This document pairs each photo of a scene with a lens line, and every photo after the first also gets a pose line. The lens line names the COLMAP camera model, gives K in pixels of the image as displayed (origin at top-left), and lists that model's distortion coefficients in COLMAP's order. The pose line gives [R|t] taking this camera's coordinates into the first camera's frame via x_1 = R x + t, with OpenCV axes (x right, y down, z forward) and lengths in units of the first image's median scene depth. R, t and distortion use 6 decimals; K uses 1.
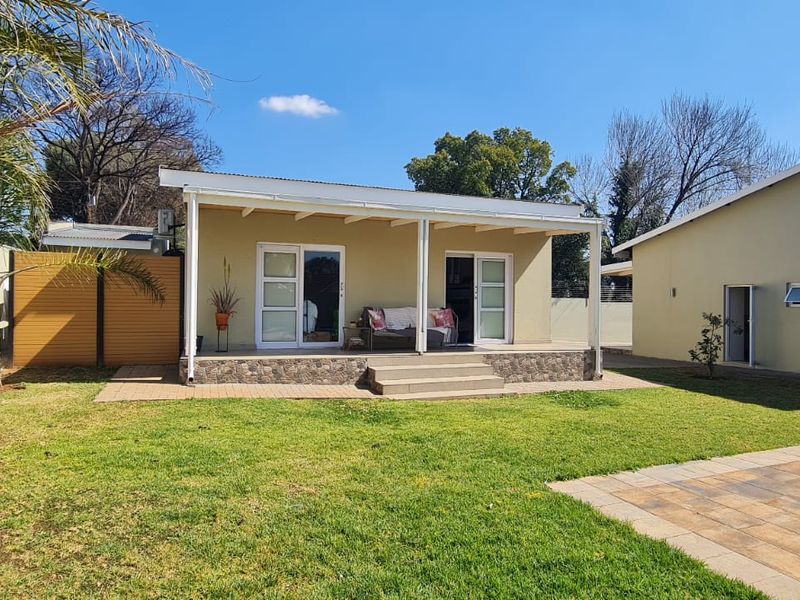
lens RADIAL K [[547.6, 0, 400.0], [0, 547.6, 300.0], [0, 0, 1]] dist [0.003831, 0.003105]
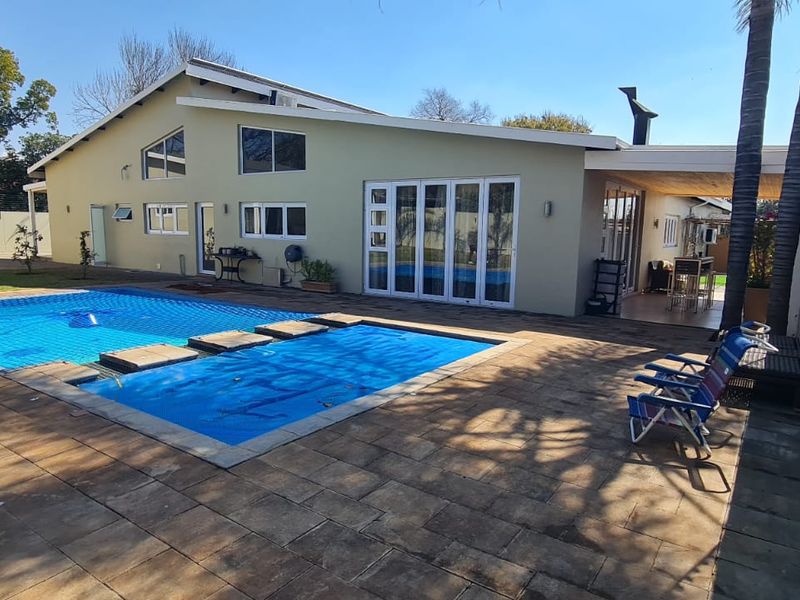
lens RADIAL K [[547.6, 0, 400.0], [0, 547.6, 300.0], [0, 0, 1]] dist [0.003831, 0.003105]
pose [[0.833210, -0.062295, 0.549437, 0.524594], [-0.020587, 0.989450, 0.143404, -0.004329], [-0.552574, -0.130797, 0.823137, -0.552440]]
